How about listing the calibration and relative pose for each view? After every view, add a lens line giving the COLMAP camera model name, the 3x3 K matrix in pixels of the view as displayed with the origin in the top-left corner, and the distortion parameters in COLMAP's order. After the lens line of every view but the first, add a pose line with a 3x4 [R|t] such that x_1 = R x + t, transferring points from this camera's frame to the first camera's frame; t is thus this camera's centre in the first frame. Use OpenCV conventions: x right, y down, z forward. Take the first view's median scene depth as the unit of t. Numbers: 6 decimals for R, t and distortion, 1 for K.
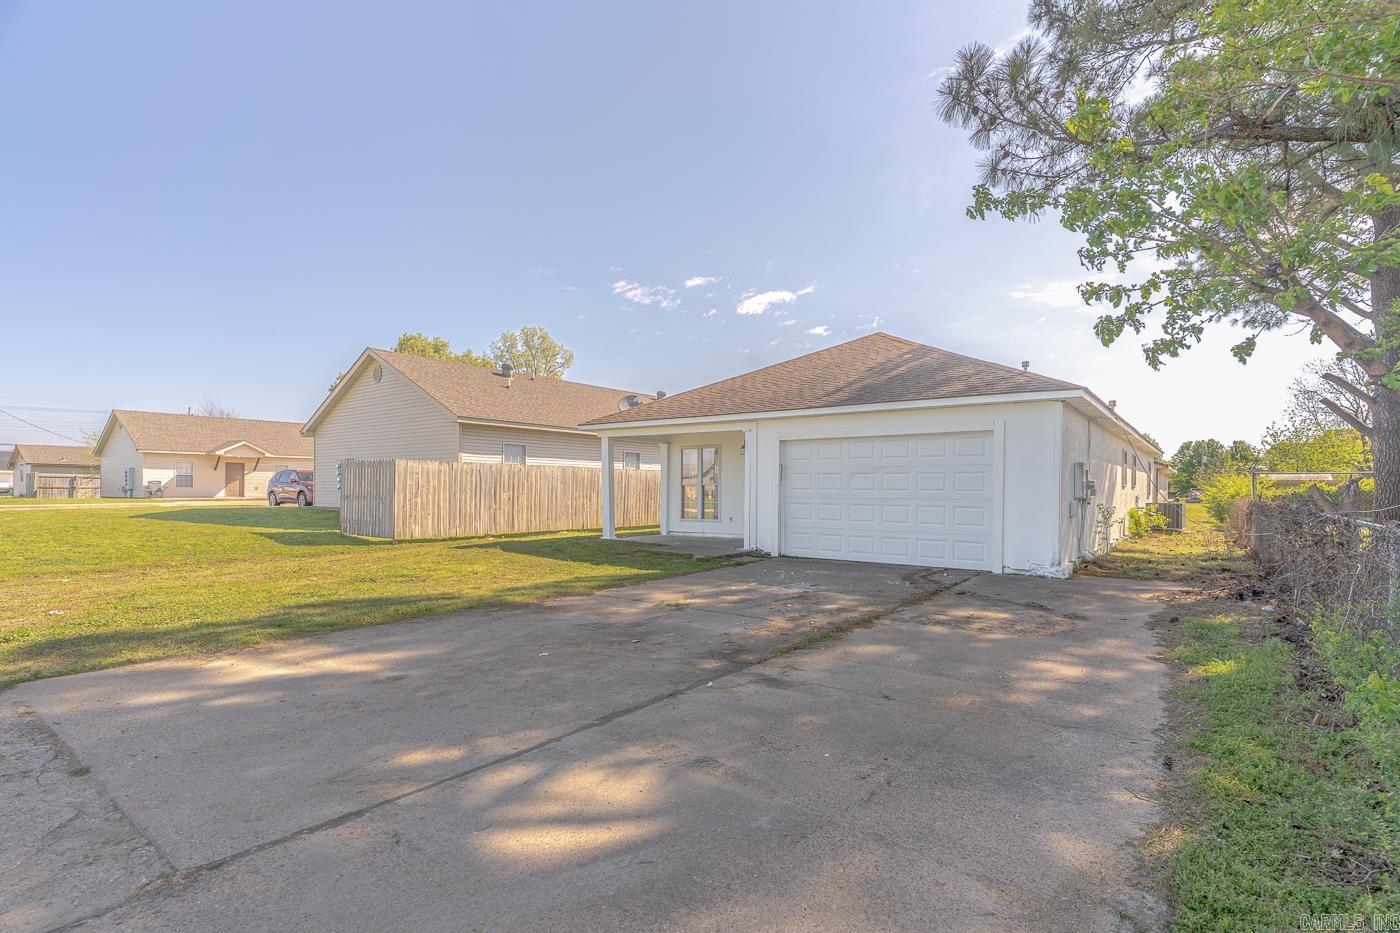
lens RADIAL K [[662.3, 0, 699.6], [0, 662.3, 497.9], [0, 0, 1]] dist [0.000611, -0.000164]
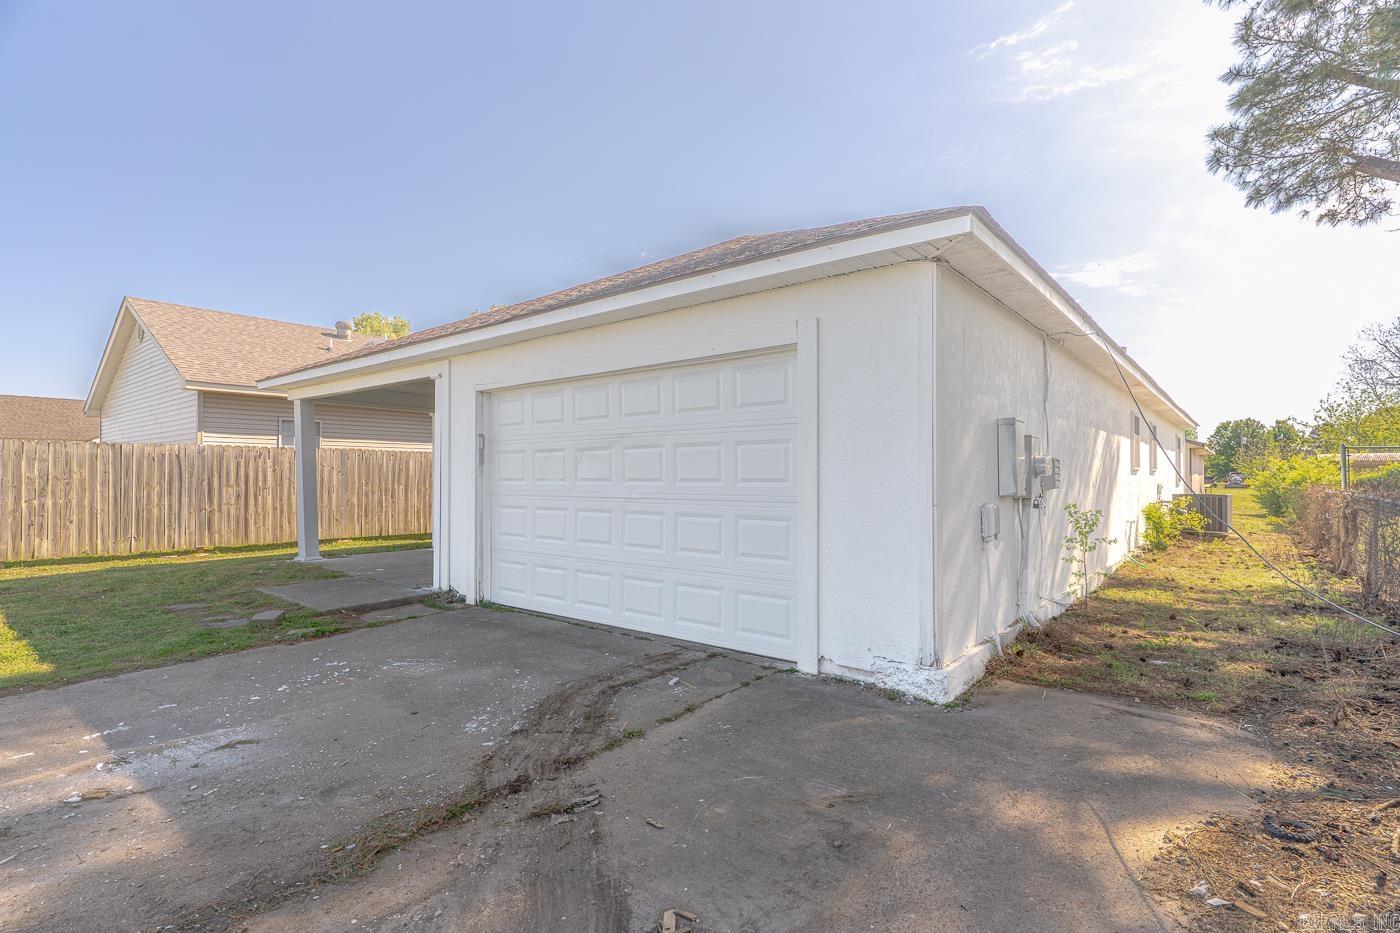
lens RADIAL K [[674.1, 0, 698.6], [0, 674.1, 472.9], [0, 0, 1]] dist [0.000905, 0.000705]
pose [[0.999572, -0.008916, -0.027848, 0.231058], [0.008354, 0.999760, -0.020229, -0.004881], [0.028021, 0.019987, 0.999407, 0.327970]]
